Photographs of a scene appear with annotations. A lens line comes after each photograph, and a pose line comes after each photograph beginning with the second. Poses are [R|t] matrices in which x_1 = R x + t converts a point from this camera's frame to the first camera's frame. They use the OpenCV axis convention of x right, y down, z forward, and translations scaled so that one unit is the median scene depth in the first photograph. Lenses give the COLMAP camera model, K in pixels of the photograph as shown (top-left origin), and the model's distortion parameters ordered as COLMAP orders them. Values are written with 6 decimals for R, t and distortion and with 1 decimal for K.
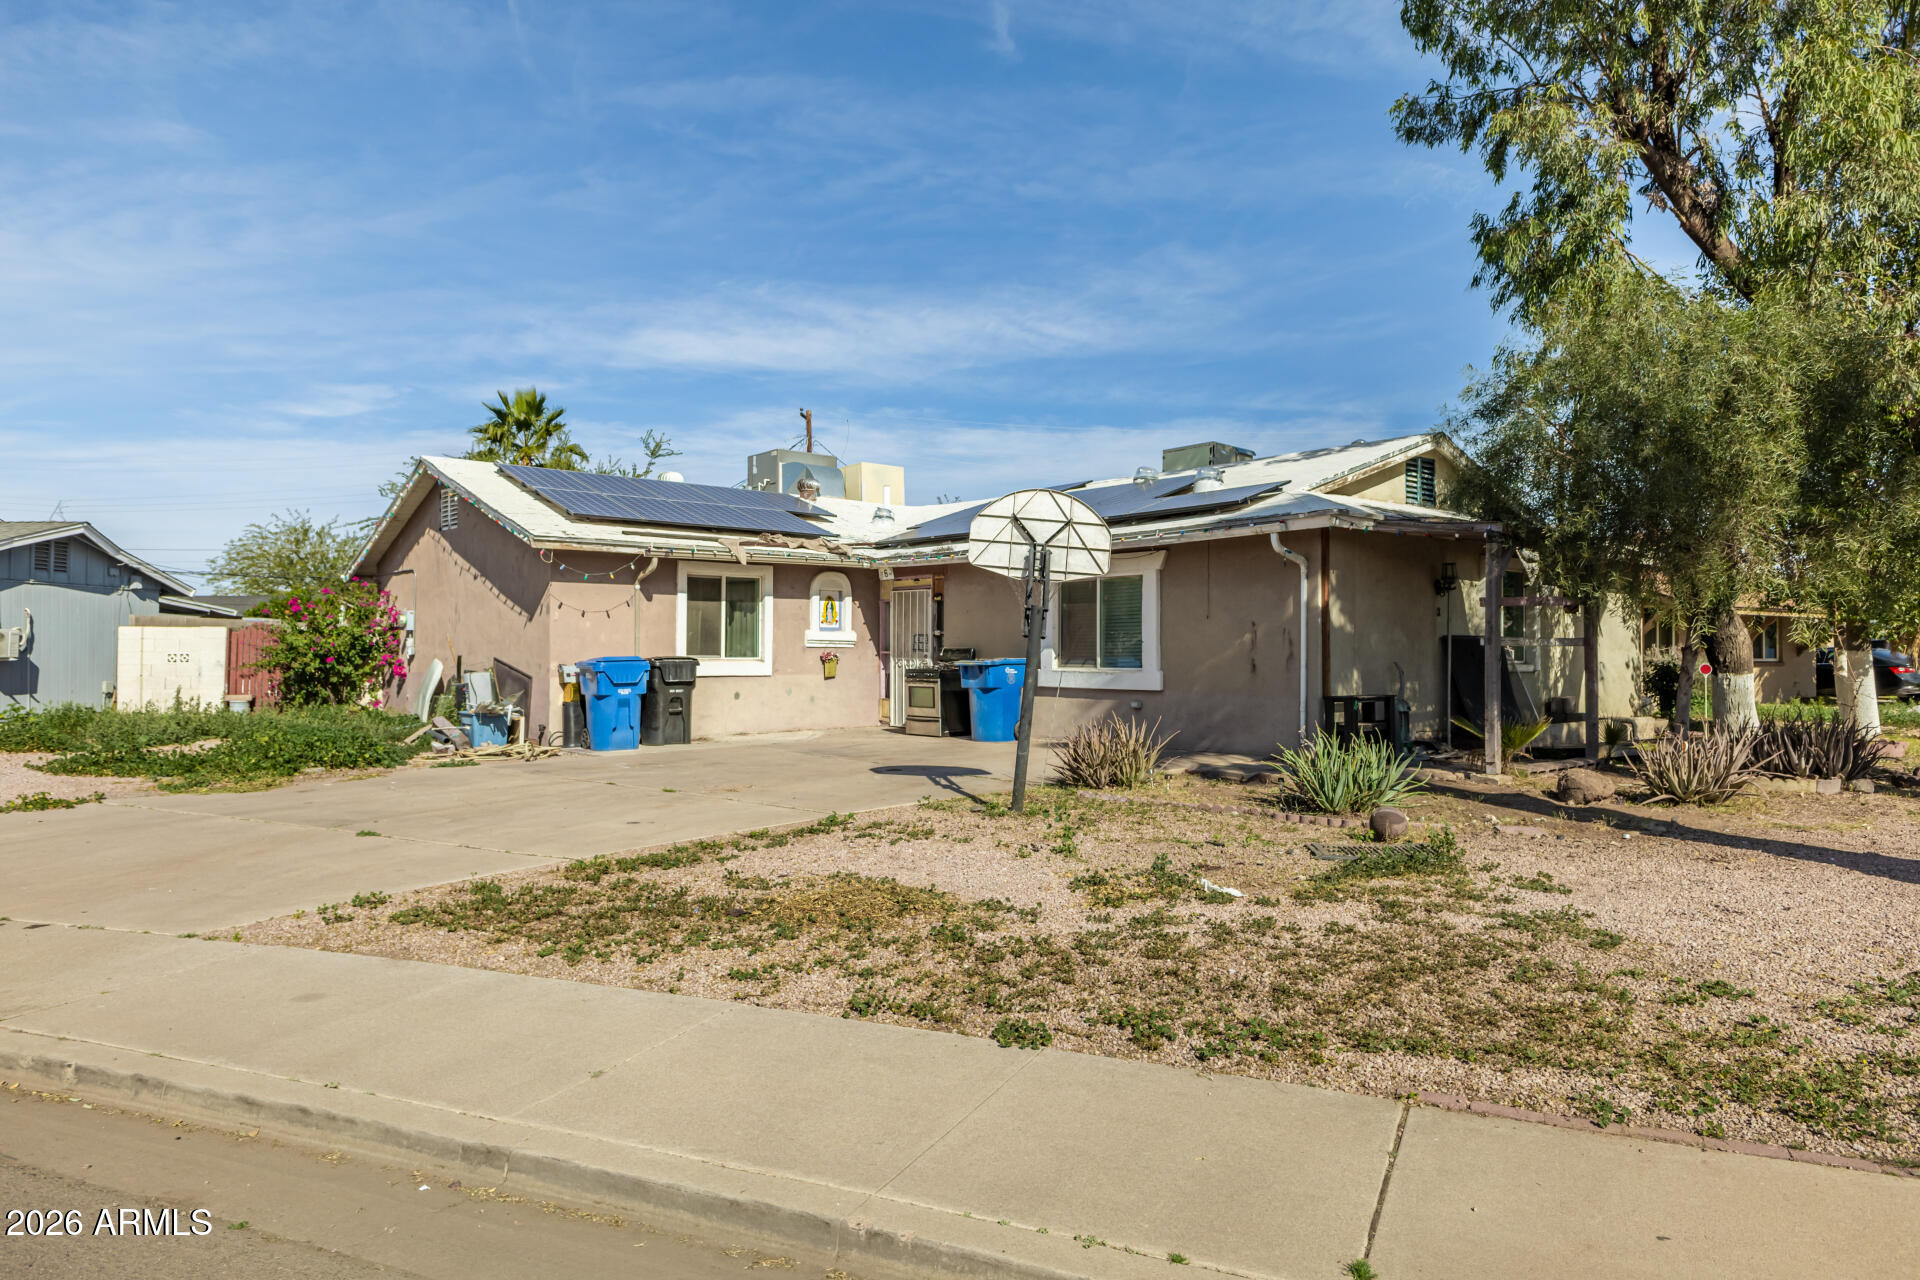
lens RADIAL K [[1206.5, 0, 964.2], [0, 1206.5, 681.1], [0, 0, 1]] dist [0.005899, 0.001037]
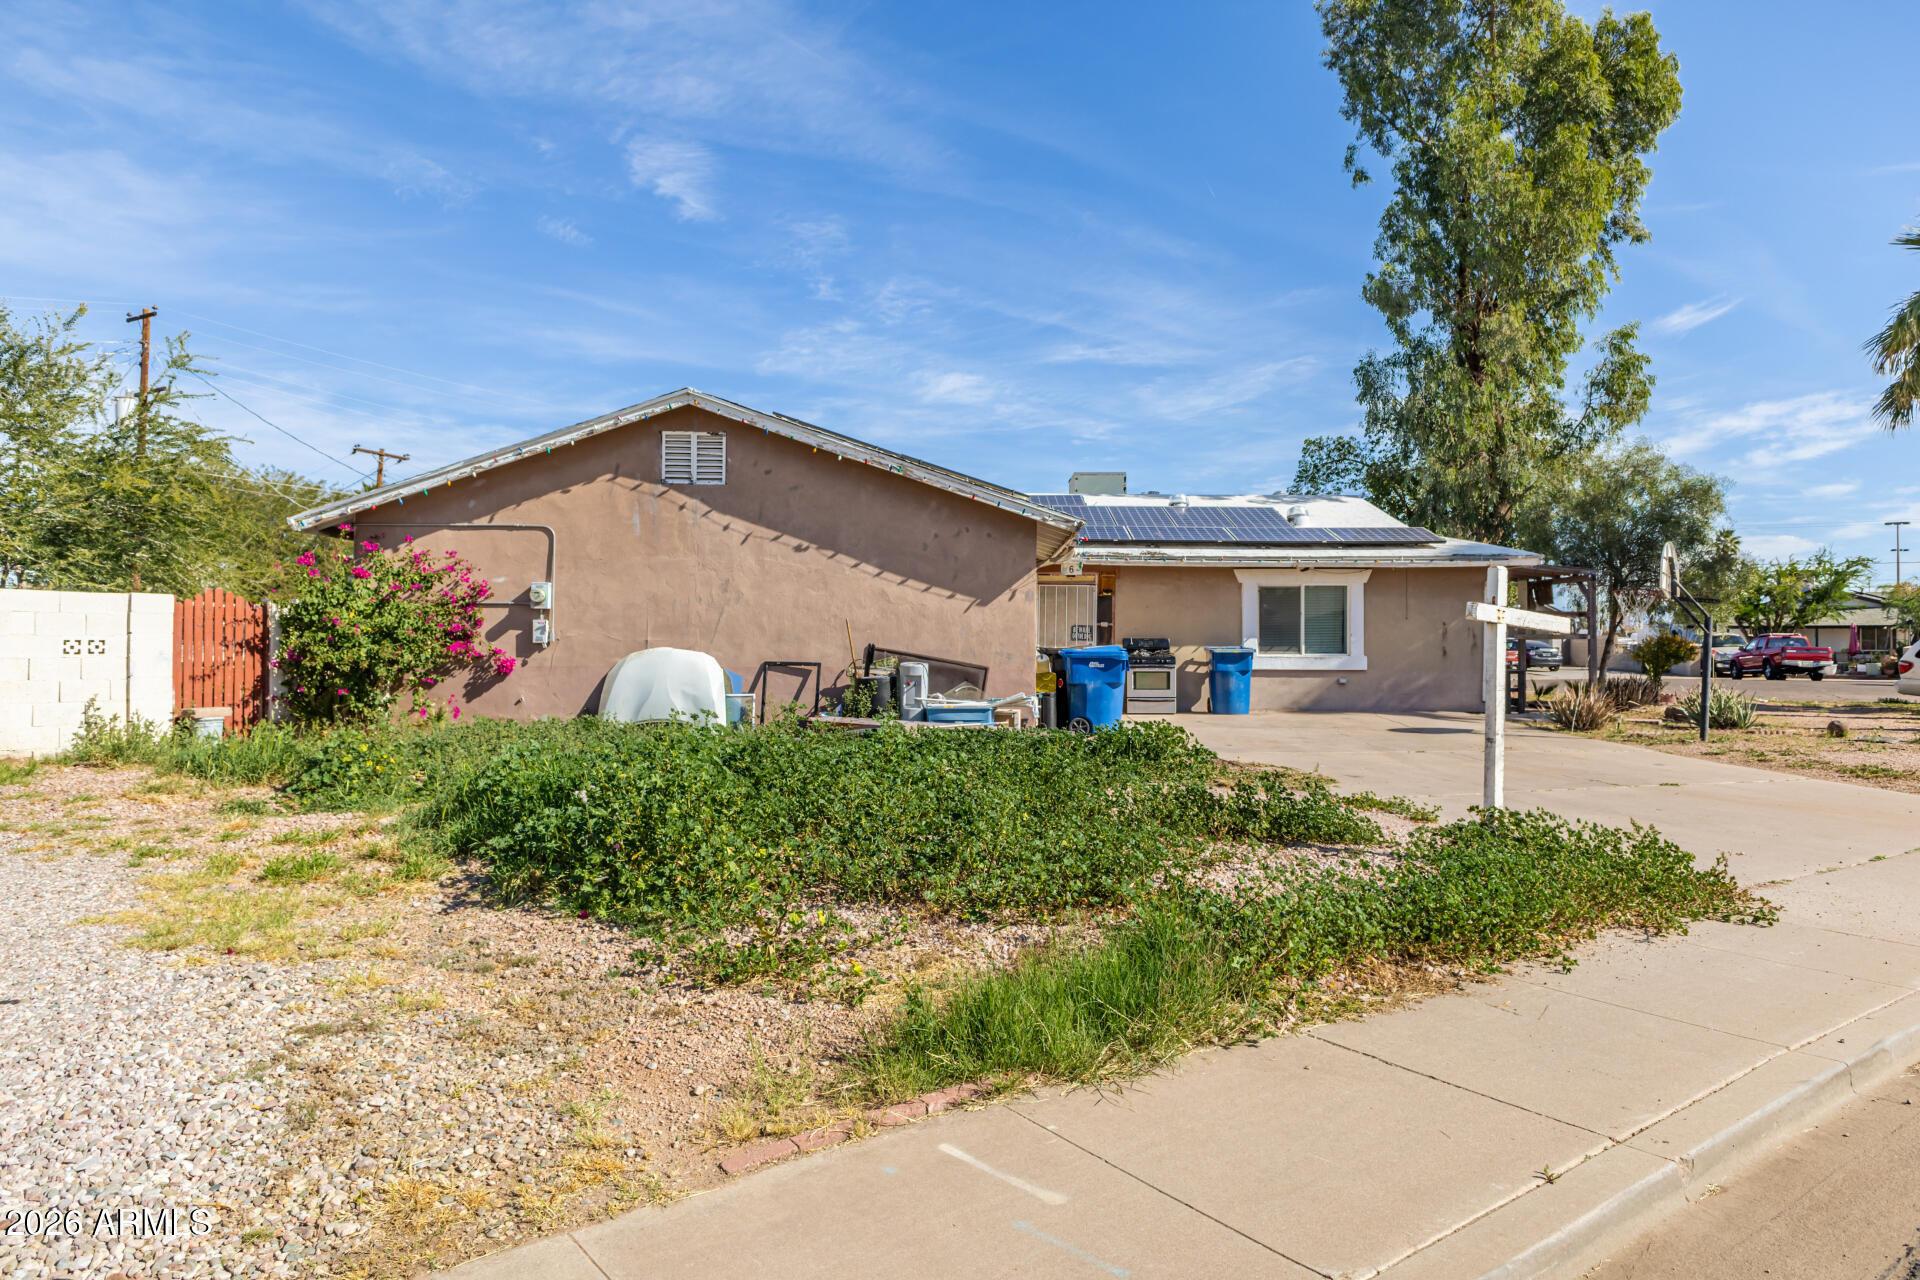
lens RADIAL K [[1202.5, 0, 964.8], [0, 1202.5, 547.8], [0, 0, 1]] dist [-0.012835, -0.002786]
pose [[0.628378, 0.063185, 0.775337, -0.092960], [0.015208, 0.995508, -0.093453, -0.000760], [-0.777759, 0.070515, 0.624595, 0.037229]]
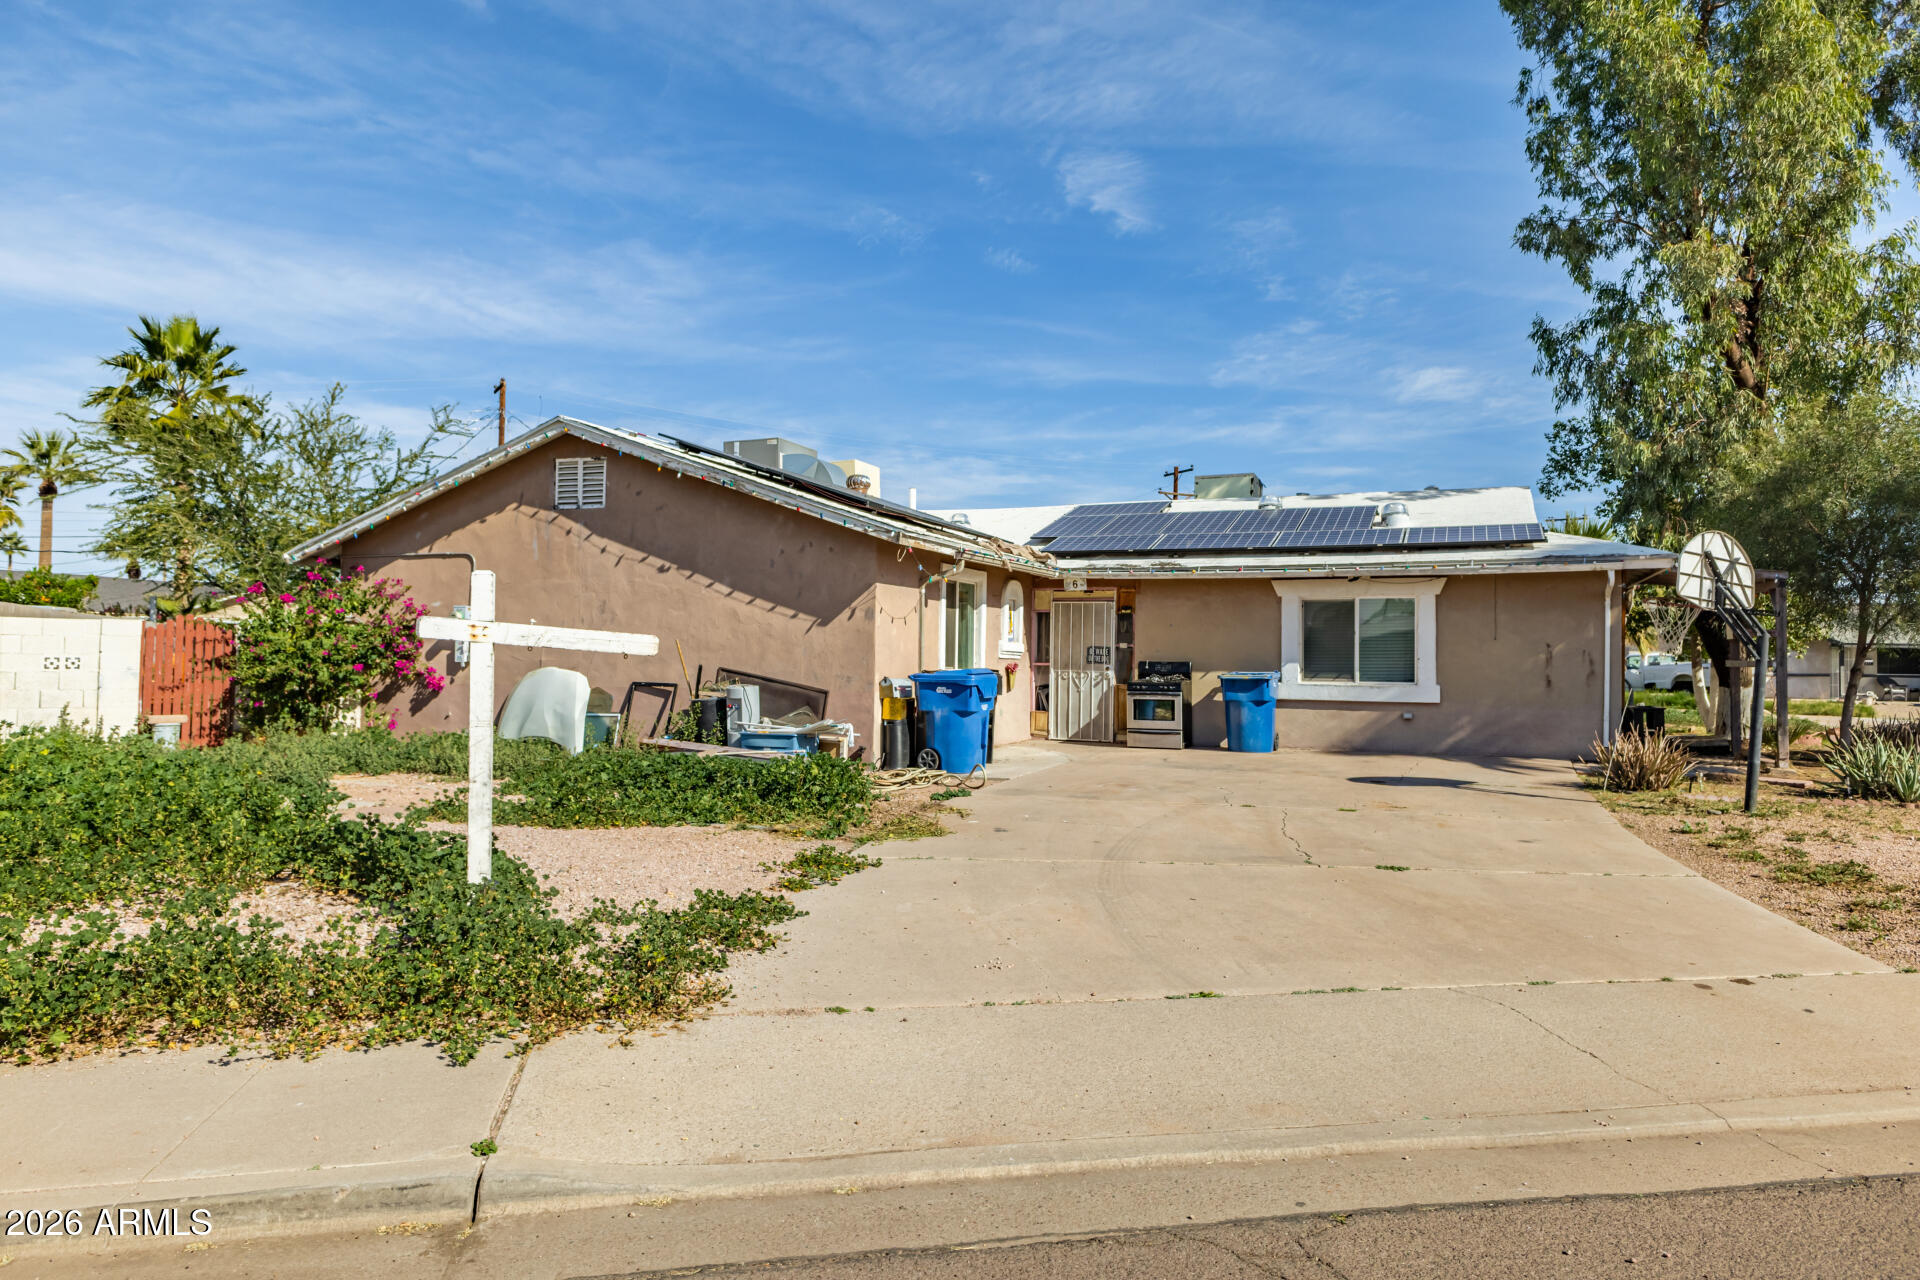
lens RADIAL K [[1220.6, 0, 952.4], [0, 1220.6, 643.2], [0, 0, 1]] dist [0.000470, -0.002814]
pose [[0.887323, 0.015532, 0.460886, -0.058379], [0.001034, 0.999363, -0.035671, -0.000558], [-0.461146, 0.032128, 0.886742, 0.015666]]
